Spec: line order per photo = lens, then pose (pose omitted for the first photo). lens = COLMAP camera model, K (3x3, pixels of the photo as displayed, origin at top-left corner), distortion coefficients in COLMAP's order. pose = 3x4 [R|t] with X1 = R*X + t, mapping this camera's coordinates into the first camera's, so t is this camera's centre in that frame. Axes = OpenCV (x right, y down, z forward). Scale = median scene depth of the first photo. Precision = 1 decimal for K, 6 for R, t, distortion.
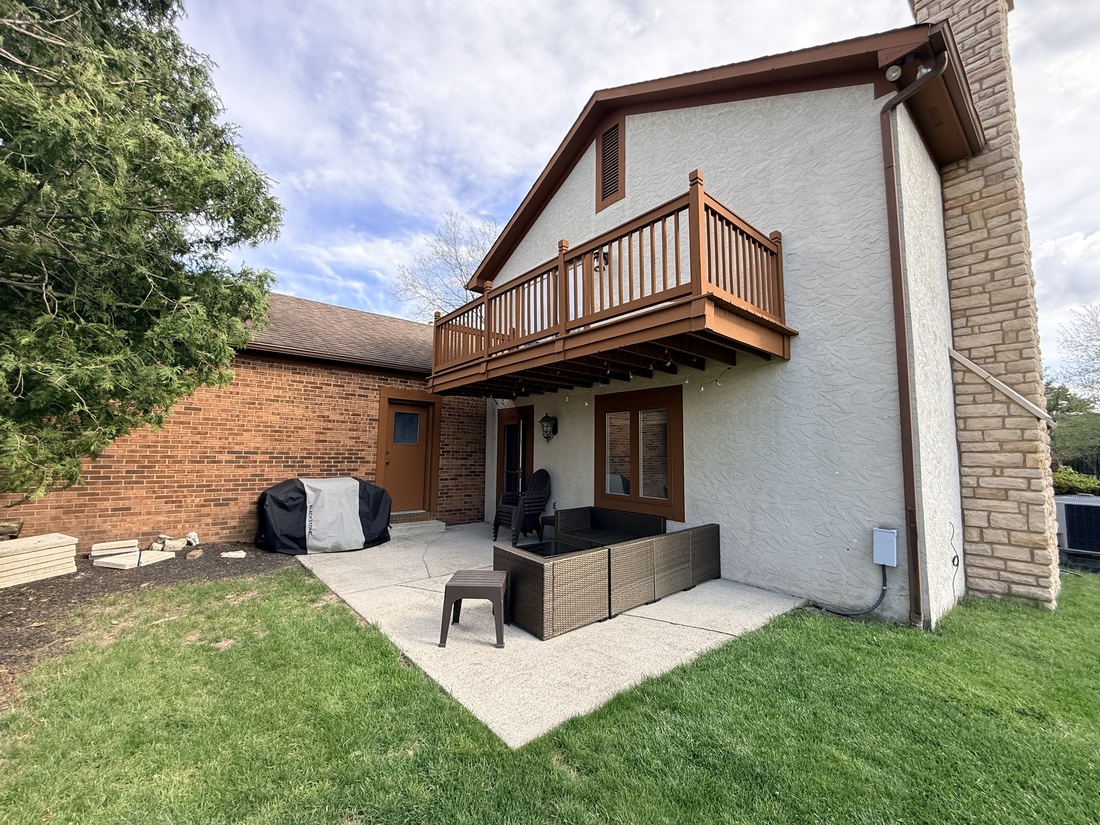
lens RADIAL K [[441.7, 0, 550.2], [0, 441.7, 413.2], [0, 0, 1]] dist [0.013369, -0.000203]
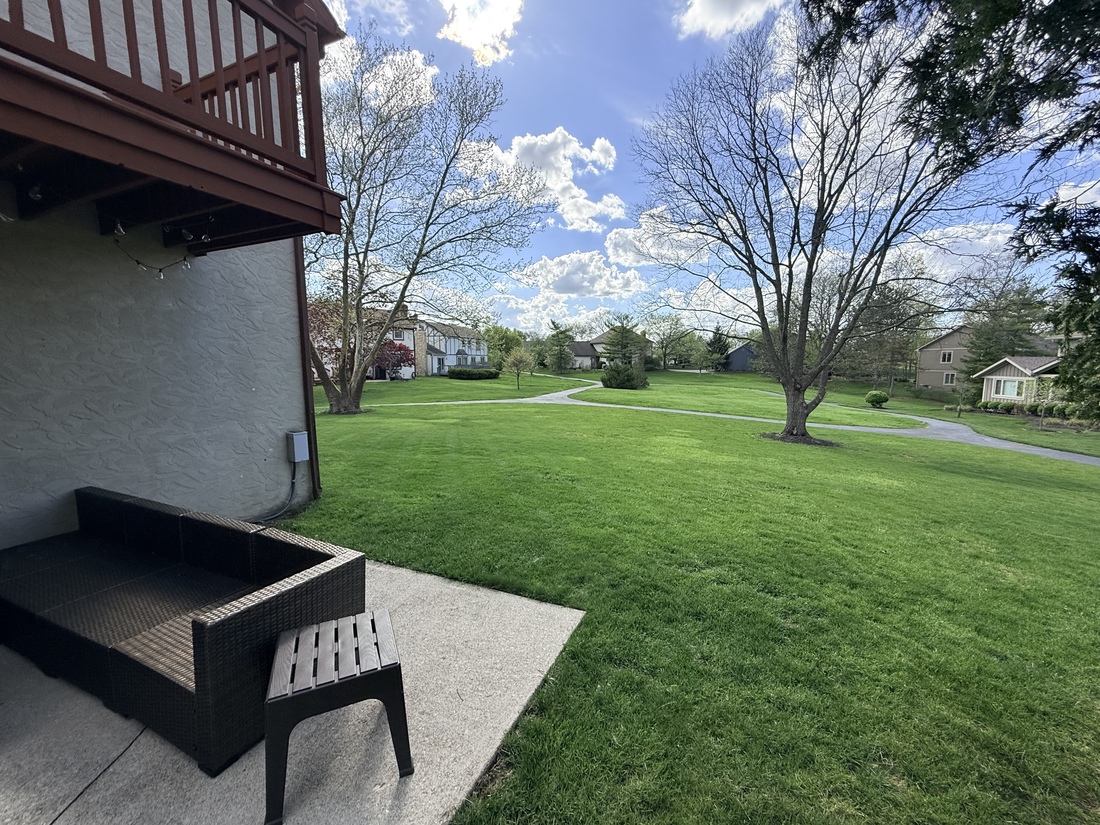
lens RADIAL K [[441.7, 0, 543.7], [0, 441.7, 417.5], [0, 0, 1]] dist [0.013369, -0.000203]
pose [[-0.417786, -0.117517, 0.900913, -0.540049], [-0.078715, 0.992553, 0.092968, 0.051517], [-0.905129, -0.032074, -0.423924, 0.817646]]
